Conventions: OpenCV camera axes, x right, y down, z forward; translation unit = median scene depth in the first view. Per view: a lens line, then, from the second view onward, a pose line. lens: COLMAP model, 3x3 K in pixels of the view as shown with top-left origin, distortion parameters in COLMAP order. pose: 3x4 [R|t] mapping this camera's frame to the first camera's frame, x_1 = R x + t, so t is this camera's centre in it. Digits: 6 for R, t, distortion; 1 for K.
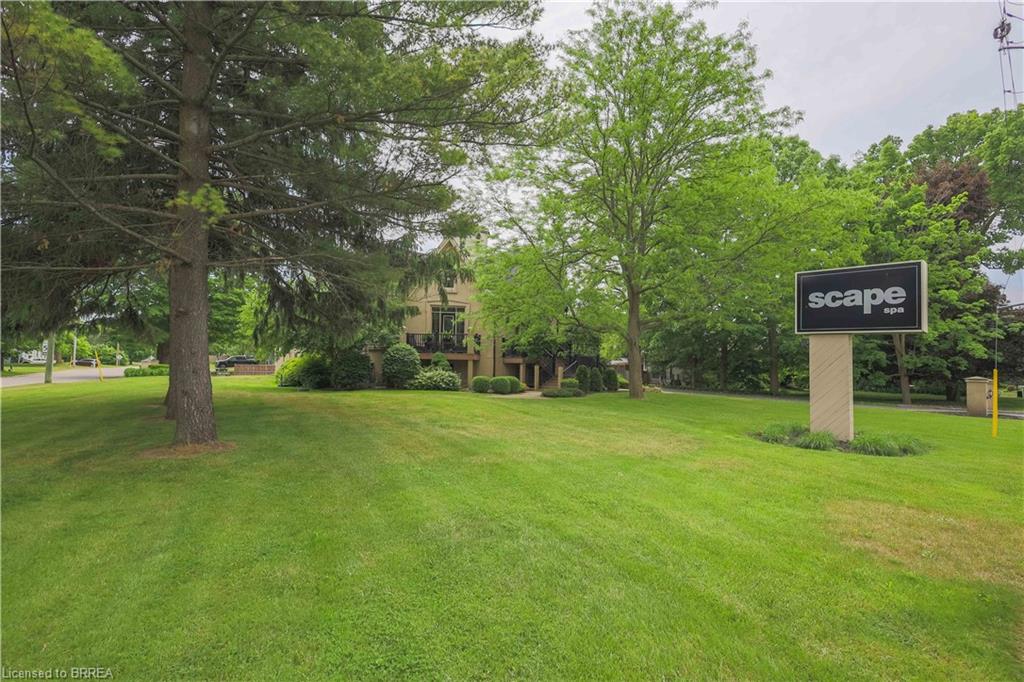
lens RADIAL K [[501.4, 0, 516.4], [0, 501.4, 339.5], [0, 0, 1]] dist [-0.001935, -0.000162]
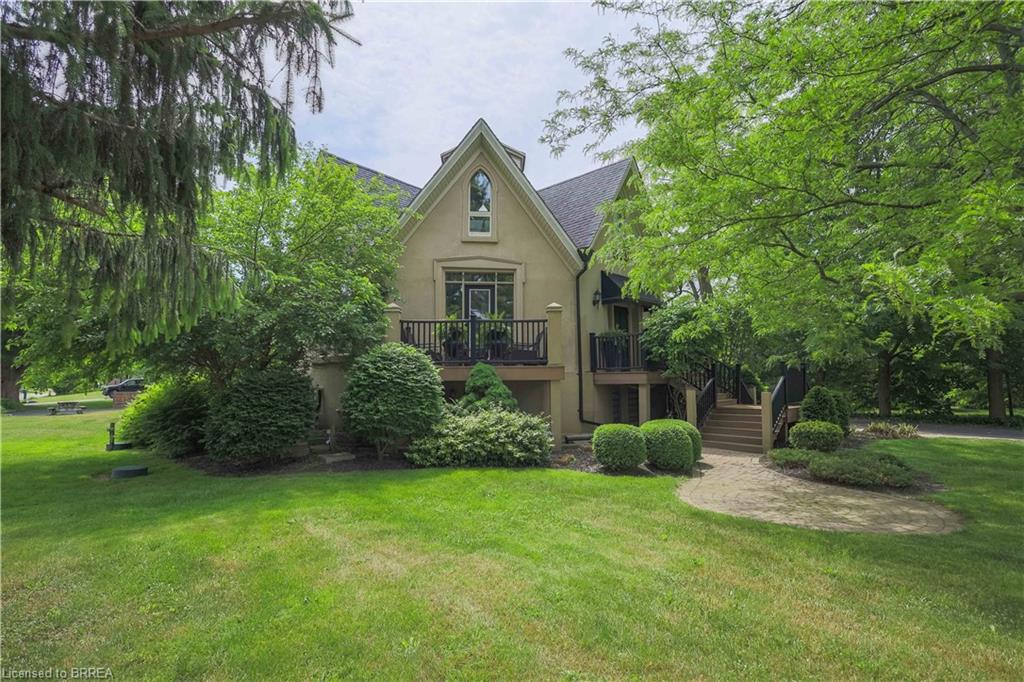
lens RADIAL K [[501.4, 0, 508.9], [0, 501.4, 340.2], [0, 0, 1]] dist [-0.001935, -0.000162]
pose [[0.997243, -0.018121, 0.071965, -0.166113], [0.020029, 0.999464, -0.025880, 0.017698], [-0.071458, 0.027250, 0.997071, 0.598421]]
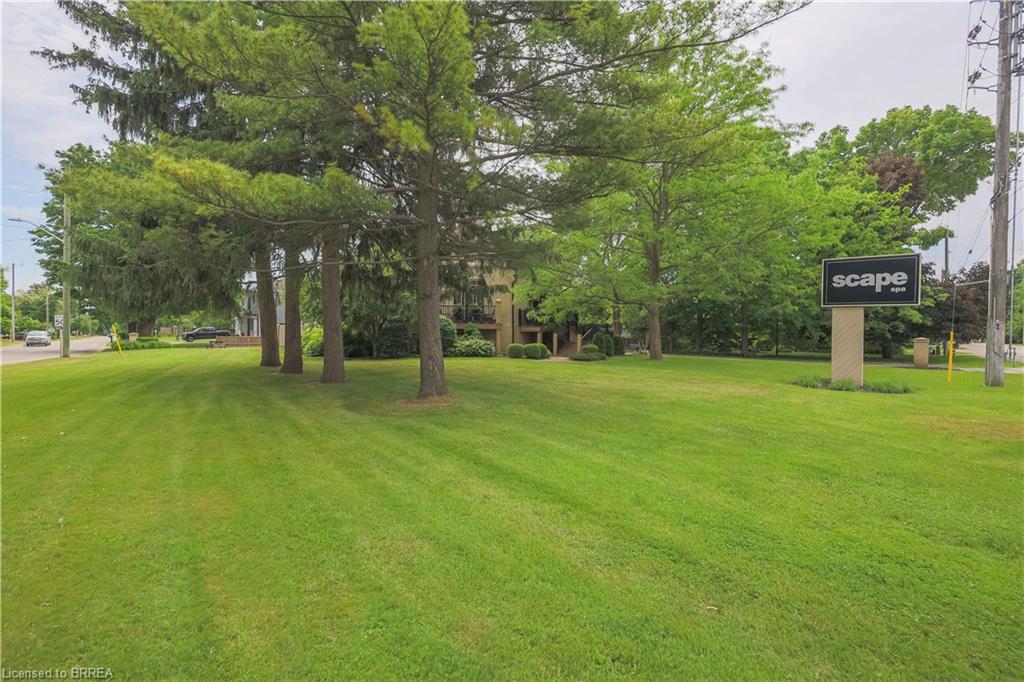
lens RADIAL K [[501.4, 0, 515.8], [0, 501.4, 340.3], [0, 0, 1]] dist [-0.001935, -0.000162]
pose [[0.993136, -0.014628, 0.116049, -0.188339], [0.007009, 0.997809, 0.065793, -0.007295], [-0.116757, -0.064528, 0.991062, -0.102441]]
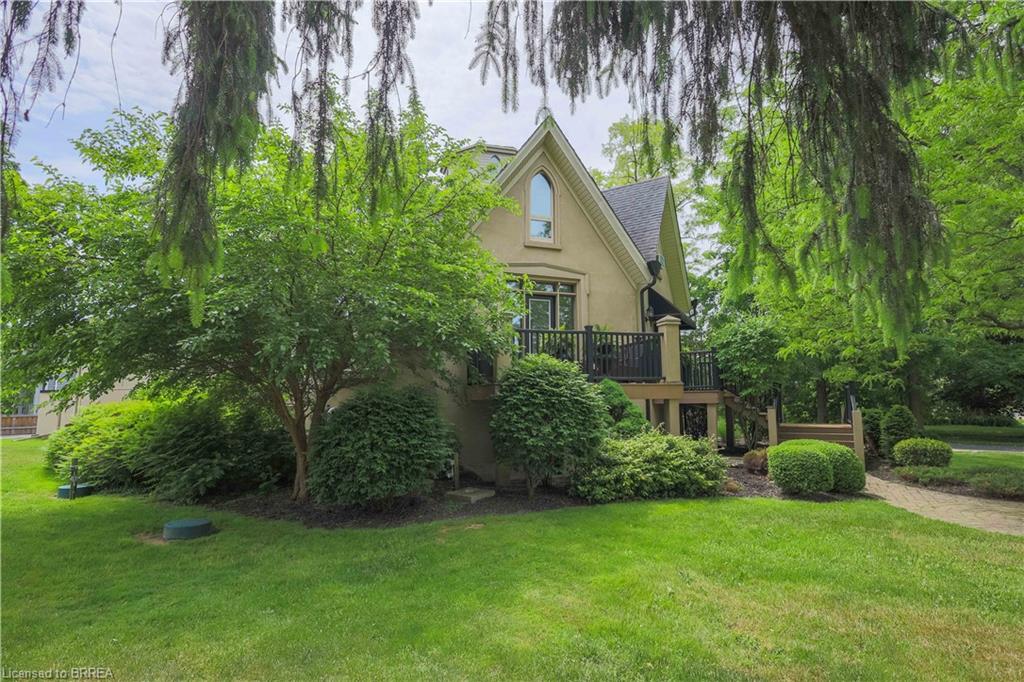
lens RADIAL K [[501.4, 0, 509.5], [0, 501.4, 332.9], [0, 0, 1]] dist [-0.001935, -0.000162]
pose [[0.950490, 0.018220, 0.310220, -0.346321], [0.006339, 0.996935, -0.077975, 0.019661], [-0.310690, 0.076082, 0.947461, 0.686306]]
